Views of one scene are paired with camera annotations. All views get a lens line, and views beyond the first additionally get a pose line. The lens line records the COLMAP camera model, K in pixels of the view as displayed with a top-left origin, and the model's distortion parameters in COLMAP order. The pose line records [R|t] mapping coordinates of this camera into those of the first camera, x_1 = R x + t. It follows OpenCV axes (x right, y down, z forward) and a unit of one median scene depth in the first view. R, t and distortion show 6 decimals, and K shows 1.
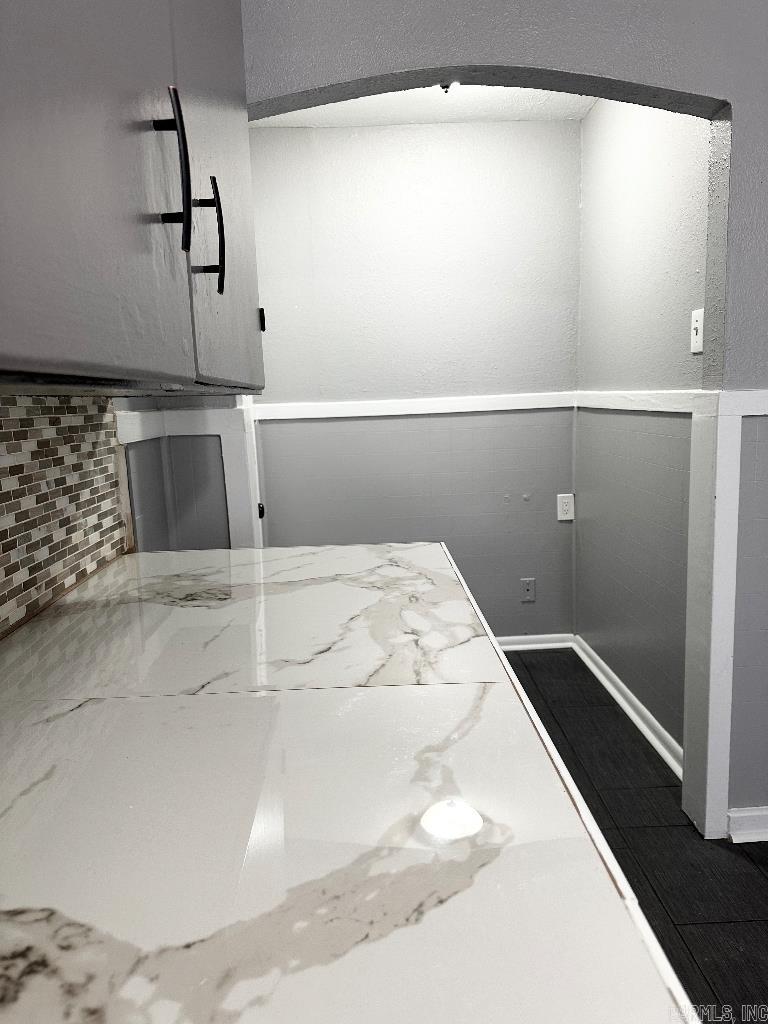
lens RADIAL K [[632.5, 0, 384.0], [0, 632.5, 512.0], [0, 0, 1]] dist [0.005994, -0.089831]
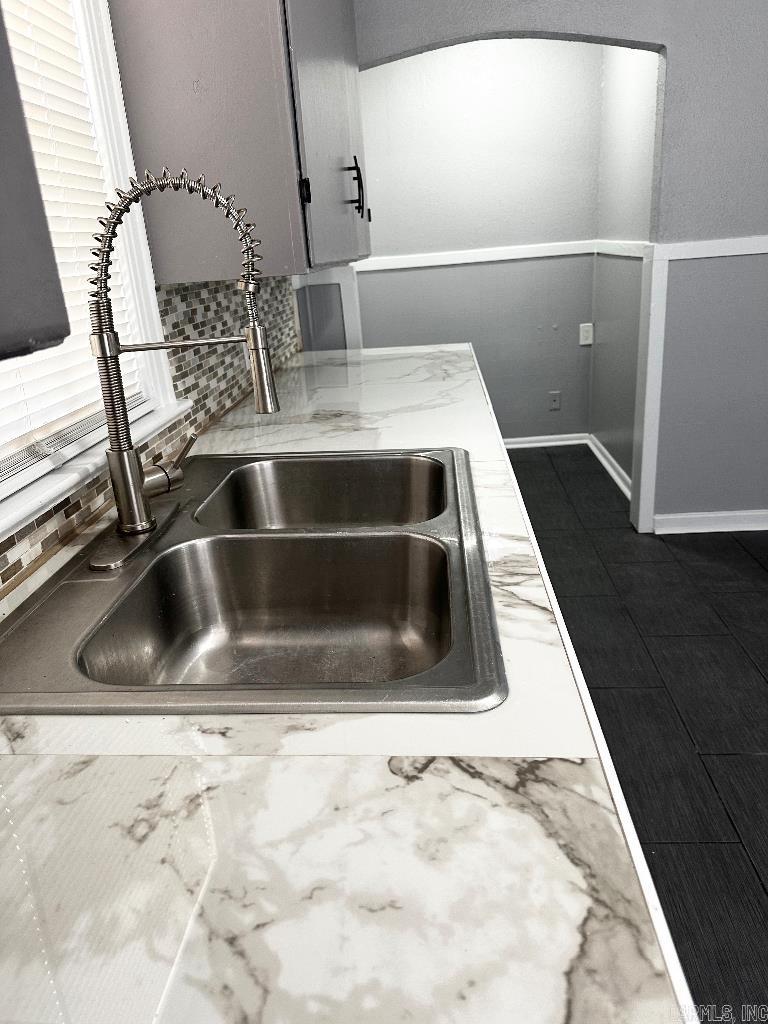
lens RADIAL K [[632.5, 0, 384.0], [0, 632.5, 512.0], [0, 0, 1]] dist [0.005994, -0.089831]
pose [[0.993928, 0.002698, -0.110003, 0.034745], [0.021893, 0.974863, 0.221729, 0.093270], [0.107836, -0.222791, 0.968884, -0.690799]]
